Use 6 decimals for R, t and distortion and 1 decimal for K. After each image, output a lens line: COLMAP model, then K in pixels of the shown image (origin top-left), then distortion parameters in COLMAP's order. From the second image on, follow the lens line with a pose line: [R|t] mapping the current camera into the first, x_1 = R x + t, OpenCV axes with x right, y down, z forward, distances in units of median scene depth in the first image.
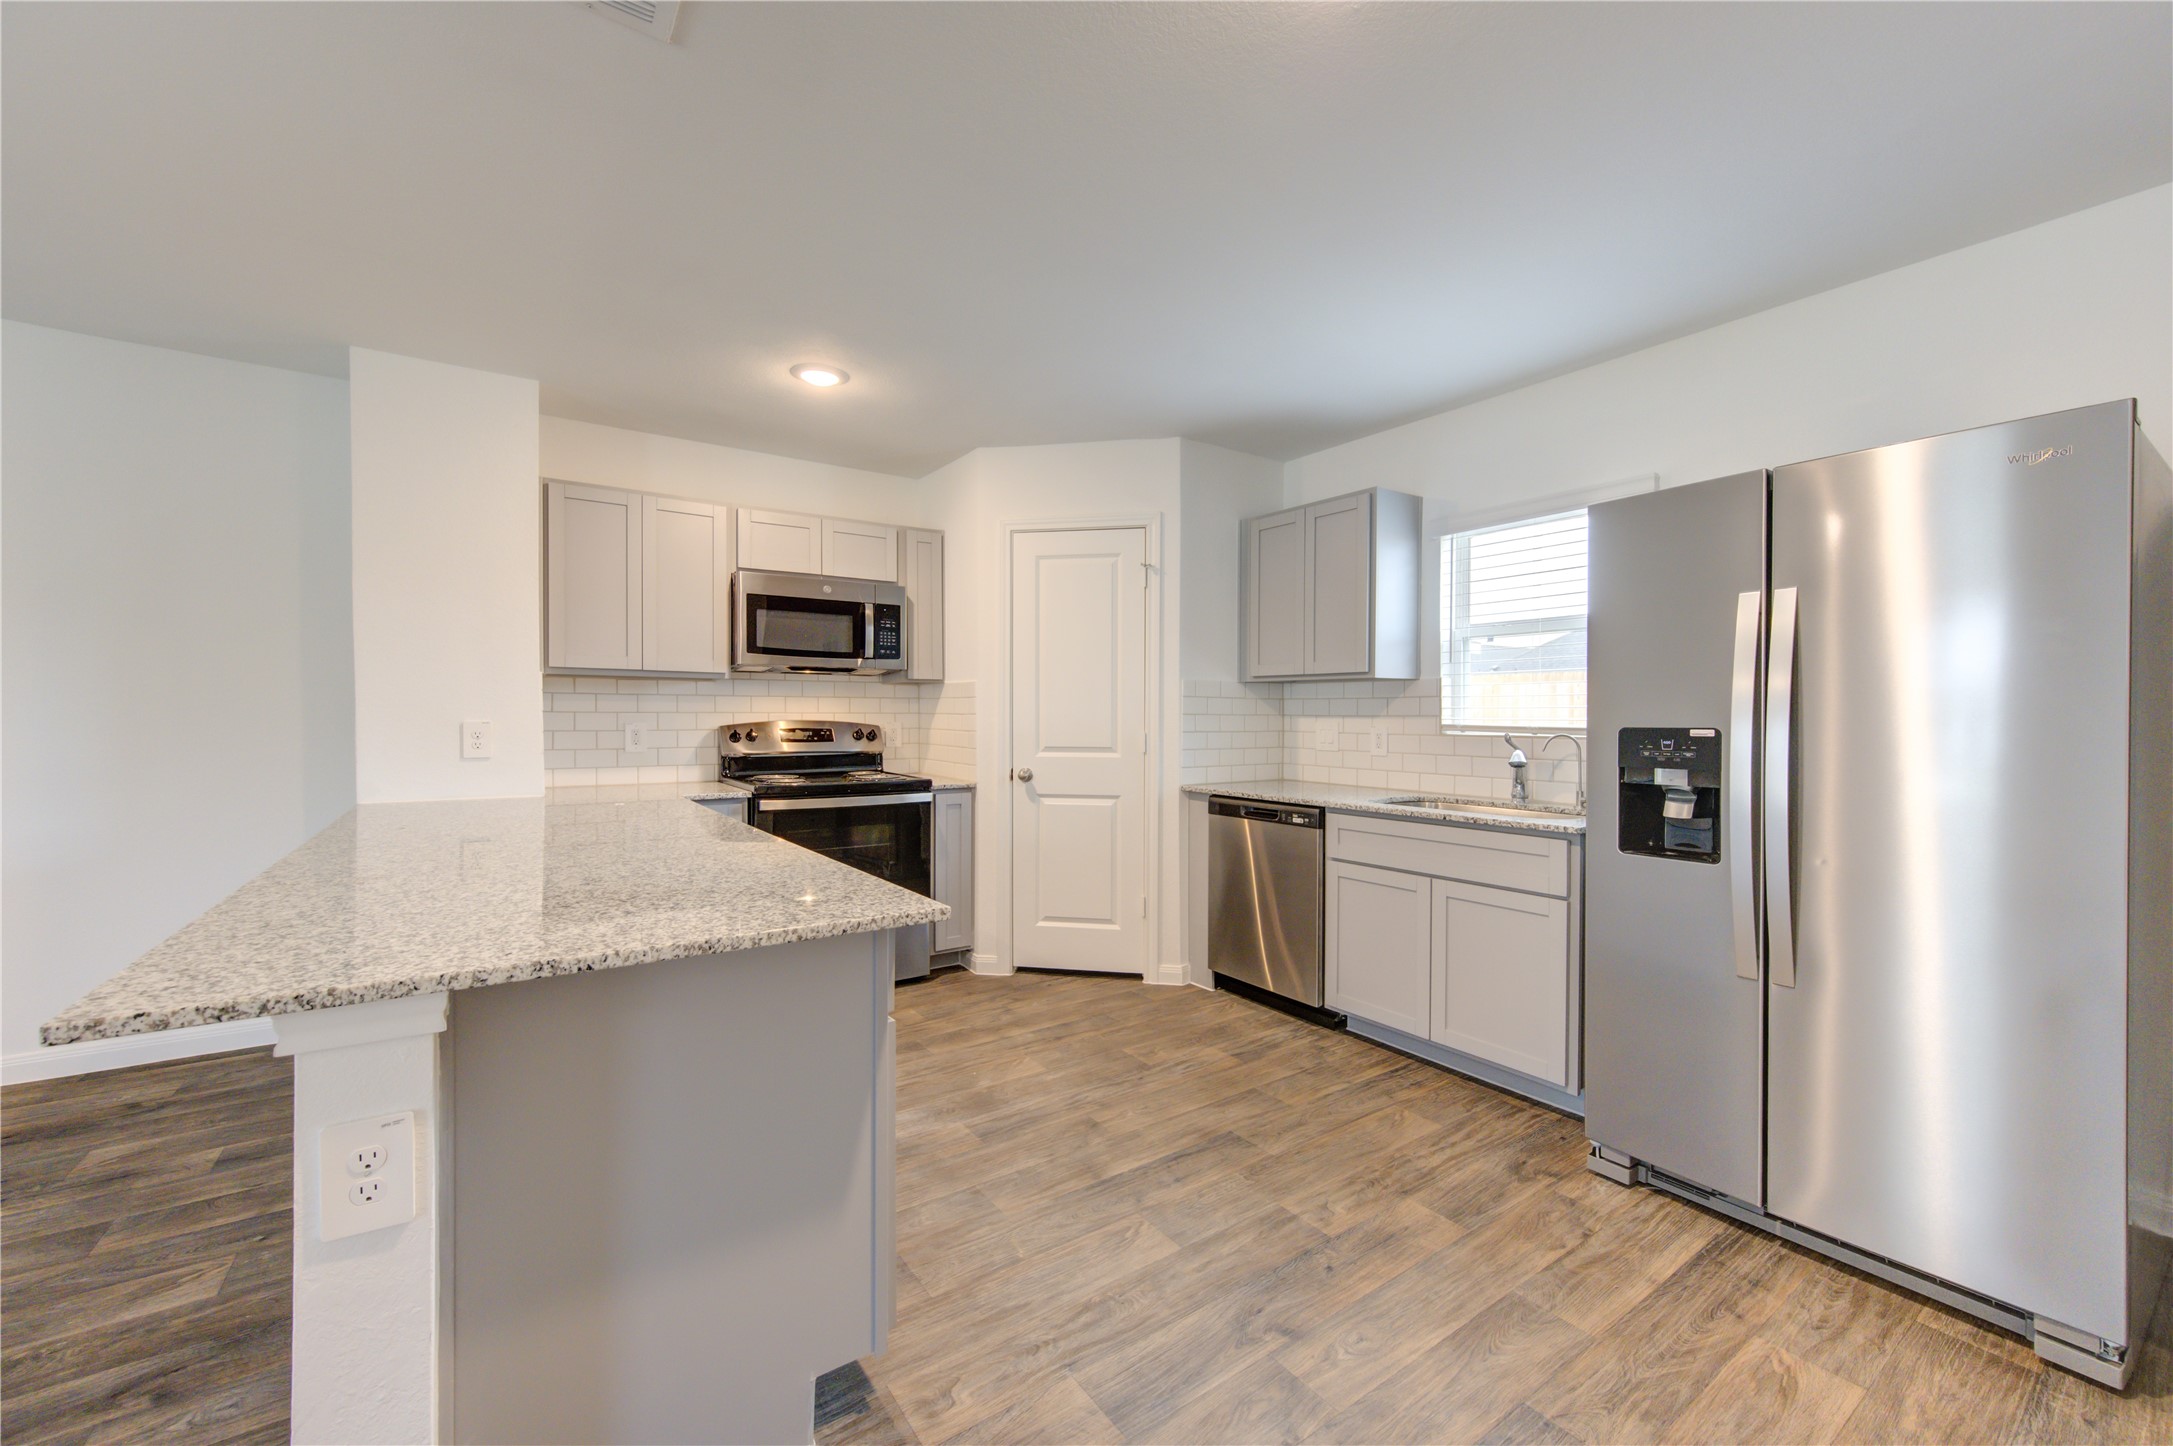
lens RADIAL K [[878.0, 0, 1030.1], [0, 878.0, 724.7], [0, 0, 1]] dist [0.000672, -0.000344]
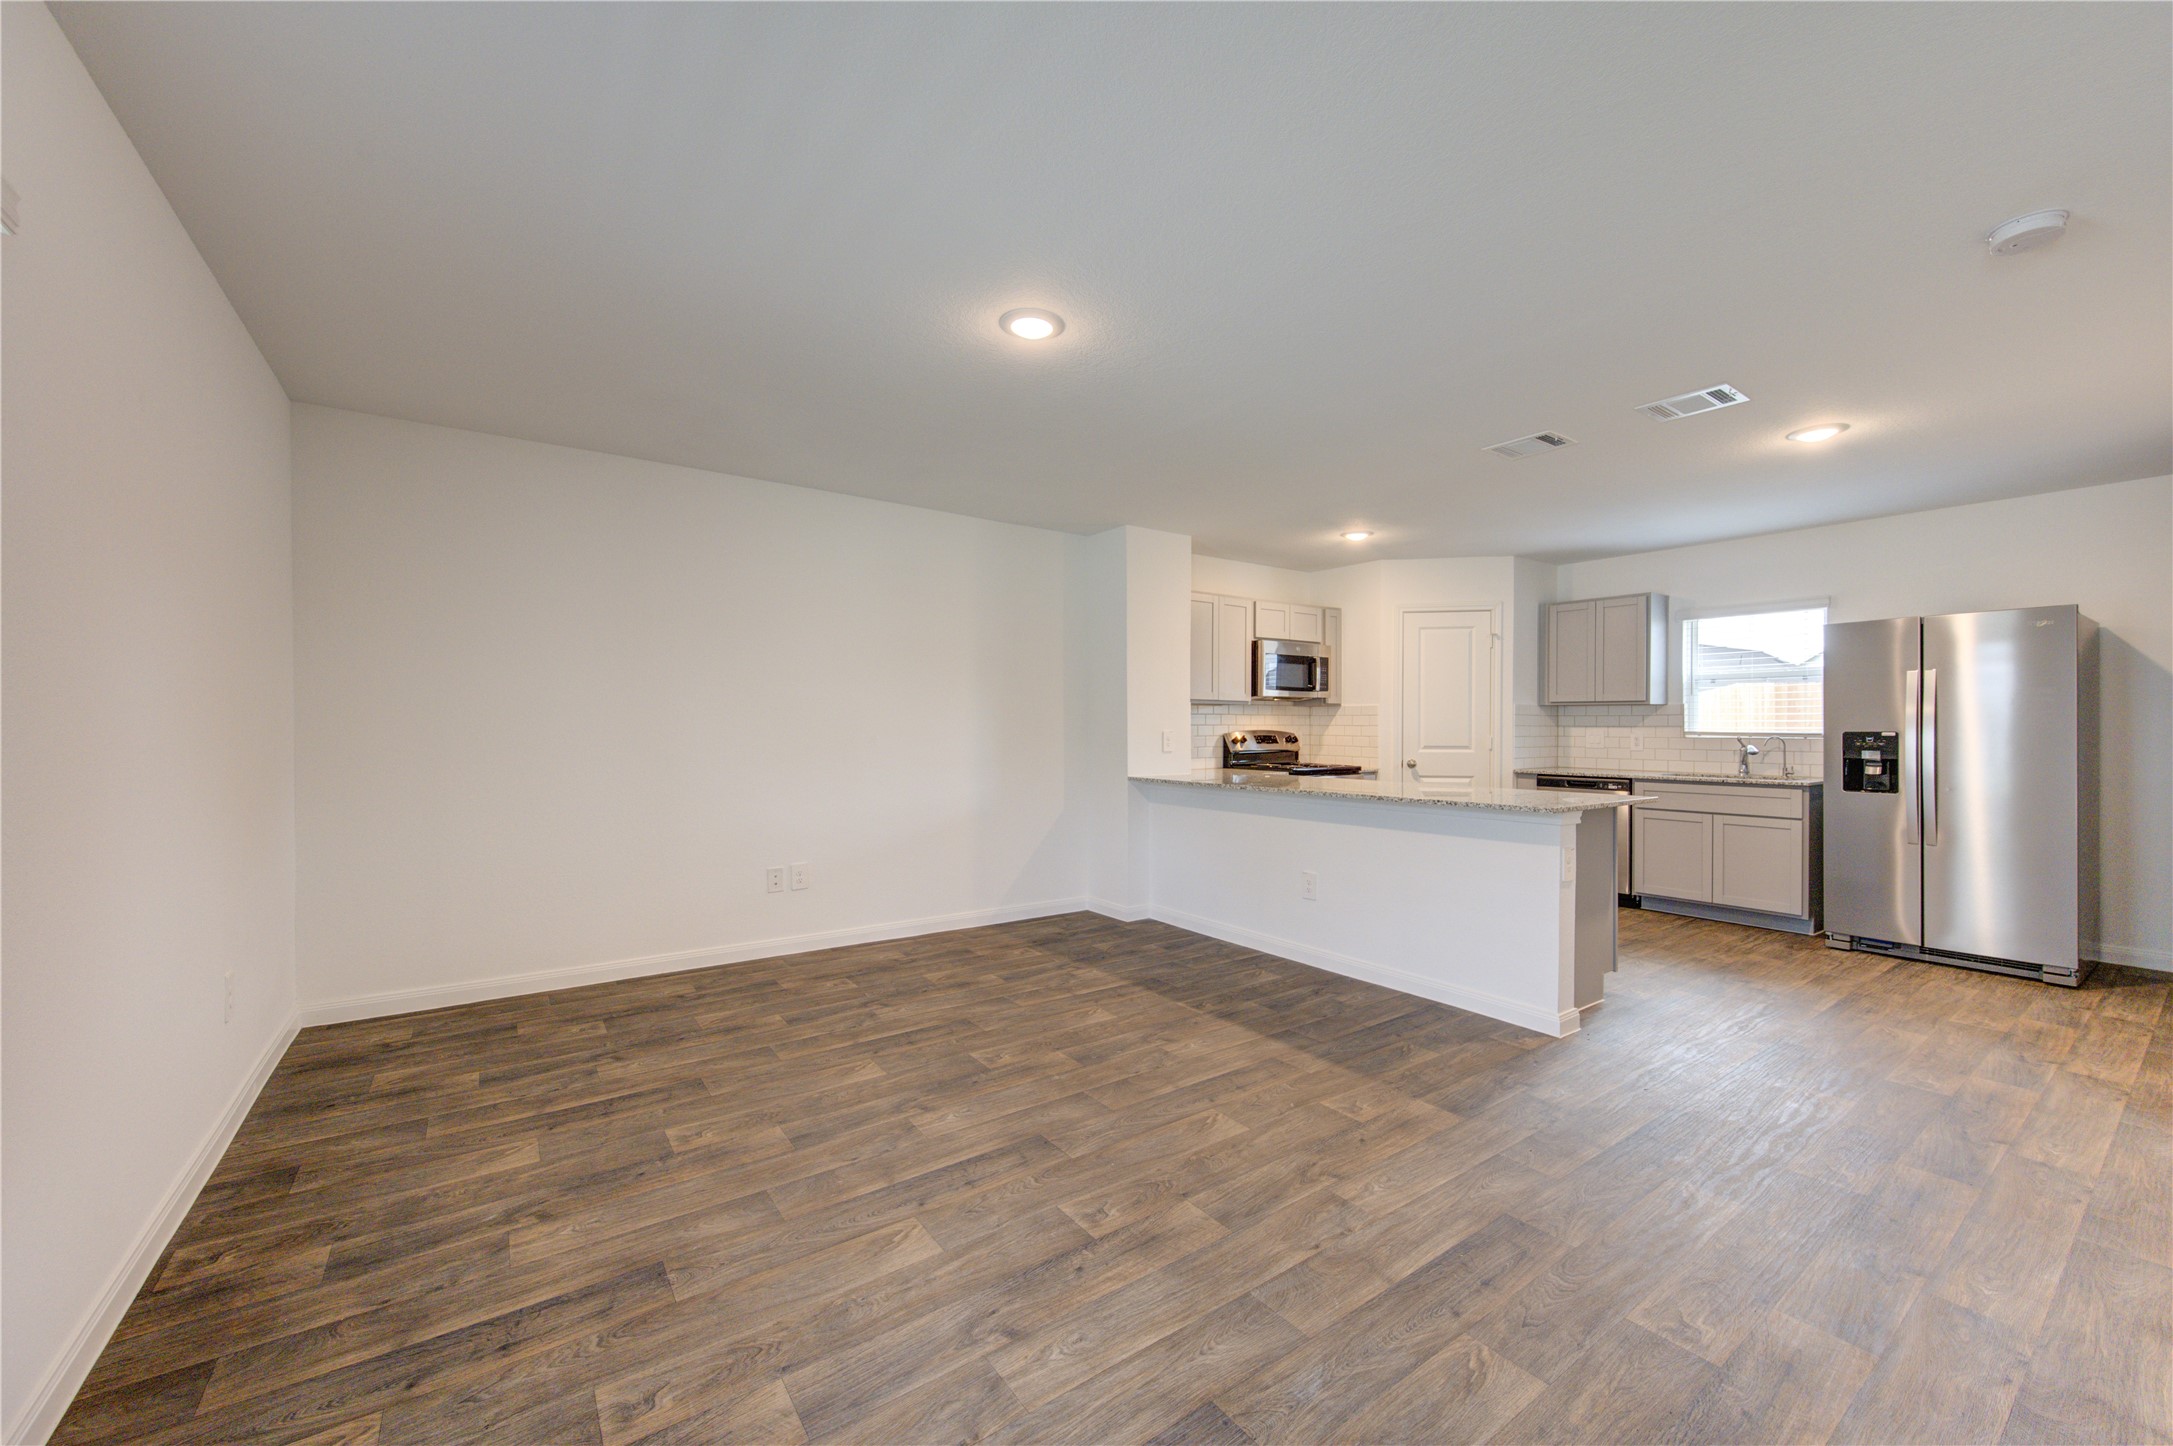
lens RADIAL K [[878.0, 0, 1044.7], [0, 878.0, 728.6], [0, 0, 1]] dist [0.000672, -0.000344]
pose [[0.999594, -0.002101, 0.028407, -0.853991], [0.002318, 0.999968, -0.007604, 0.004427], [-0.028390, 0.007667, 0.999568, -0.690524]]
